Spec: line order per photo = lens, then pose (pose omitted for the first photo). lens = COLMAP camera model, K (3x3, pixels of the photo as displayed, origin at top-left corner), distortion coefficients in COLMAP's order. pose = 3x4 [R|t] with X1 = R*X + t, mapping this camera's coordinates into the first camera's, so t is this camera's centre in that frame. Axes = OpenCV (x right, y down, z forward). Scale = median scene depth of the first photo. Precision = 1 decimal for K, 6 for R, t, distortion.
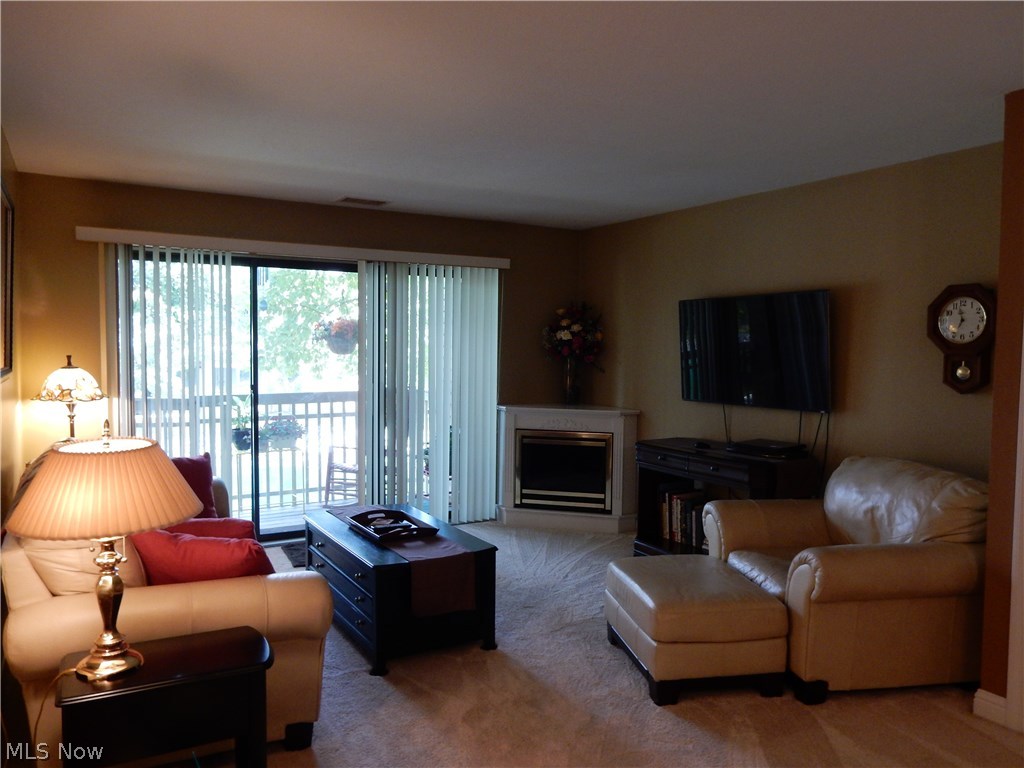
lens RADIAL K [[755.0, 0, 515.9], [0, 755.0, 387.6], [0, 0, 1]] dist [-0.012066, 0.009221]
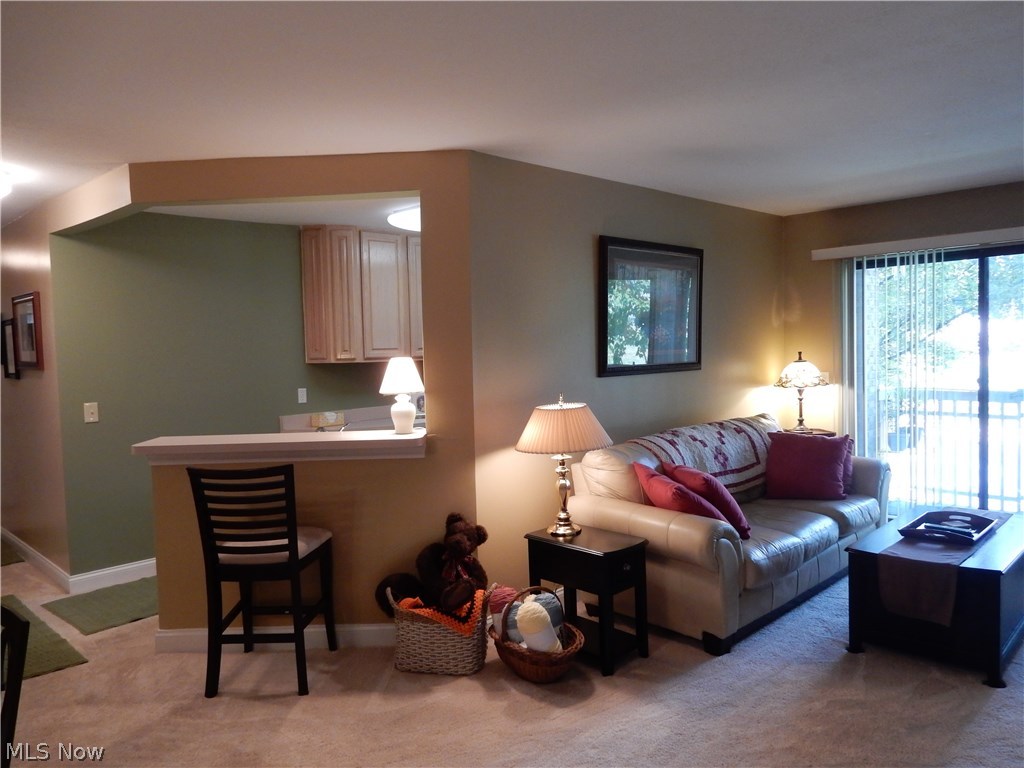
lens RADIAL K [[749.1, 0, 512.0], [0, 749.1, 384.0], [0, 0, 1]] dist [-0.001639, 0.003329]
pose [[0.243487, 0.031167, -0.969403, 0.497640], [-0.021855, 0.999406, 0.026642, -0.010218], [0.969658, 0.014699, 0.244023, 0.191307]]
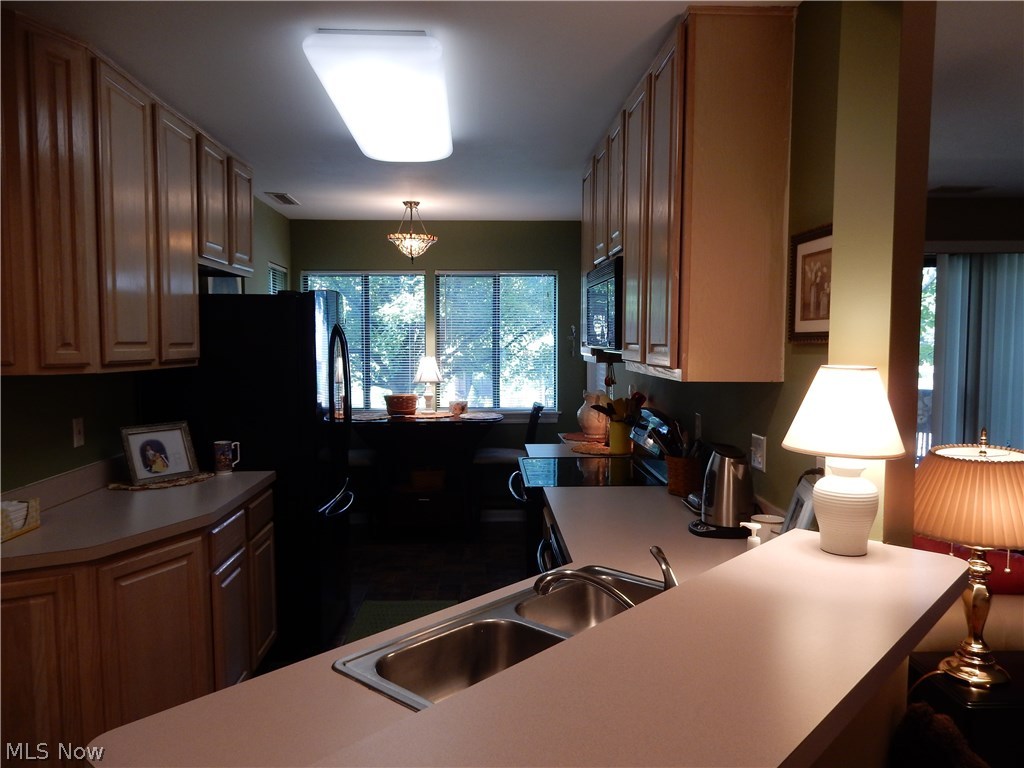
lens RADIAL K [[754.7, 0, 512.0], [0, 754.7, 384.0], [0, 0, 1]] dist [-0.002231, 0.001839]
pose [[0.883968, 0.011687, -0.467402, -0.264157], [-0.012134, 0.999924, 0.002054, -0.004500], [0.467390, 0.003855, 0.884043, -0.074337]]
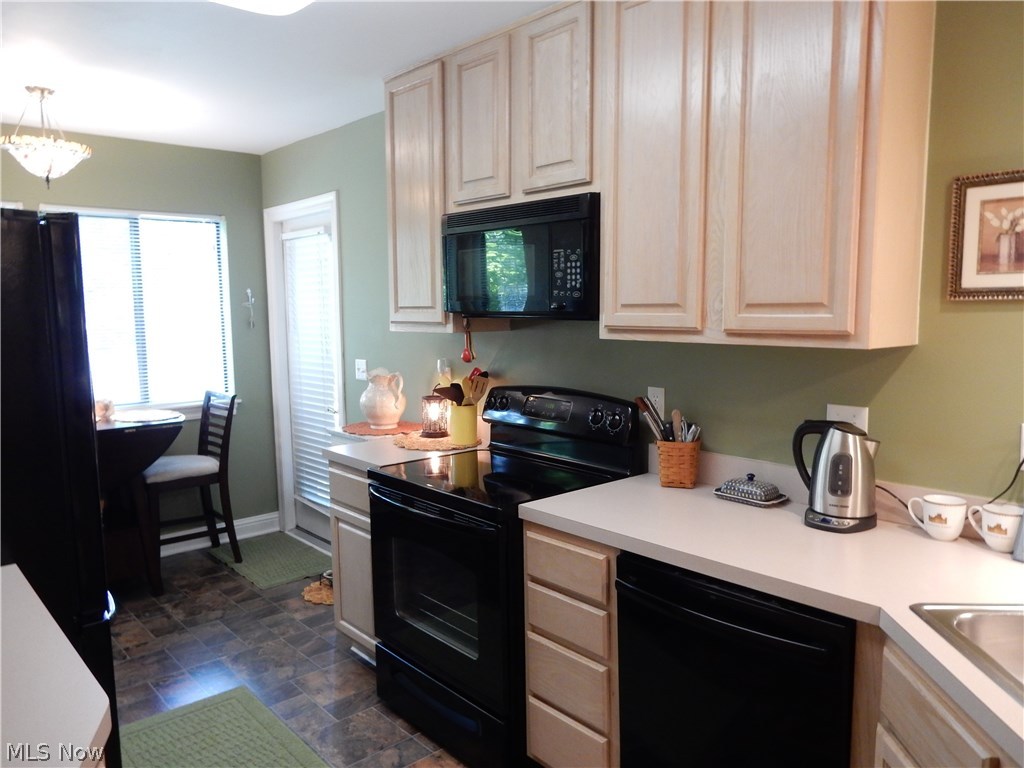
lens RADIAL K [[755.0, 0, 515.9], [0, 755.0, 387.6], [0, 0, 1]] dist [-0.012066, 0.009221]
pose [[0.980256, -0.047331, 0.191986, -0.516660], [0.036883, 0.997656, 0.057638, -0.011961], [-0.194264, -0.049419, 0.979704, 0.013114]]
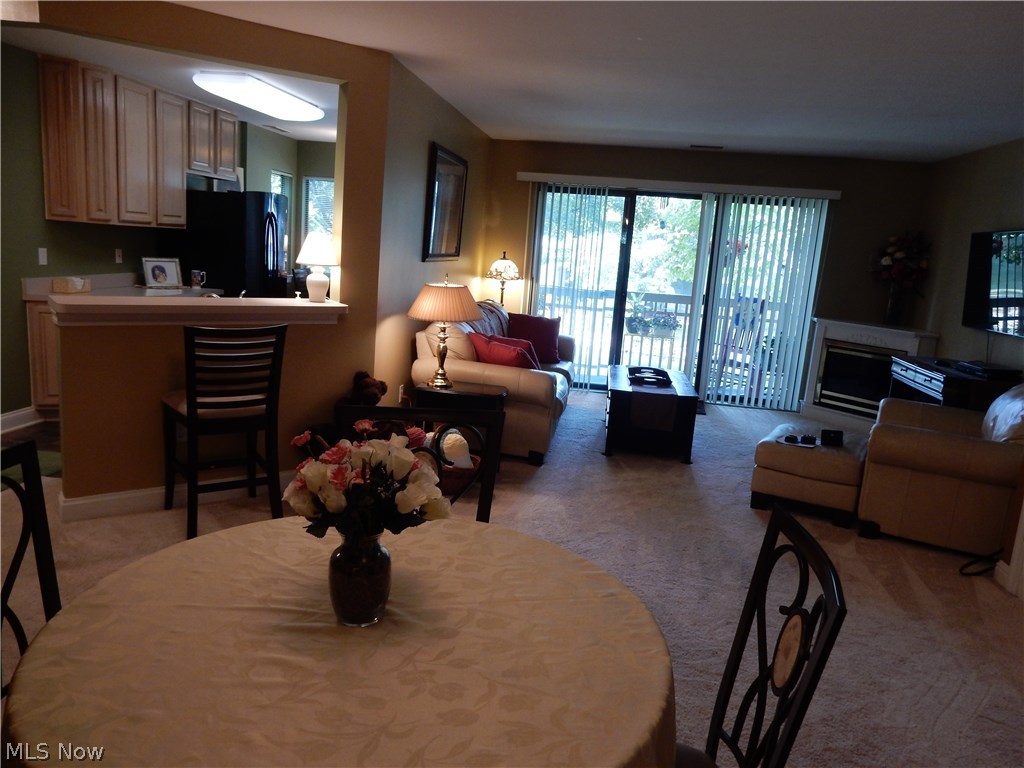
lens RADIAL K [[755.0, 0, 515.9], [0, 755.0, 387.6], [0, 0, 1]] dist [-0.012066, 0.009221]
pose [[0.781983, 0.160638, -0.602244, 0.439312], [-0.097346, 0.985838, 0.136555, 0.021087], [0.615651, -0.048158, 0.786546, -0.283314]]
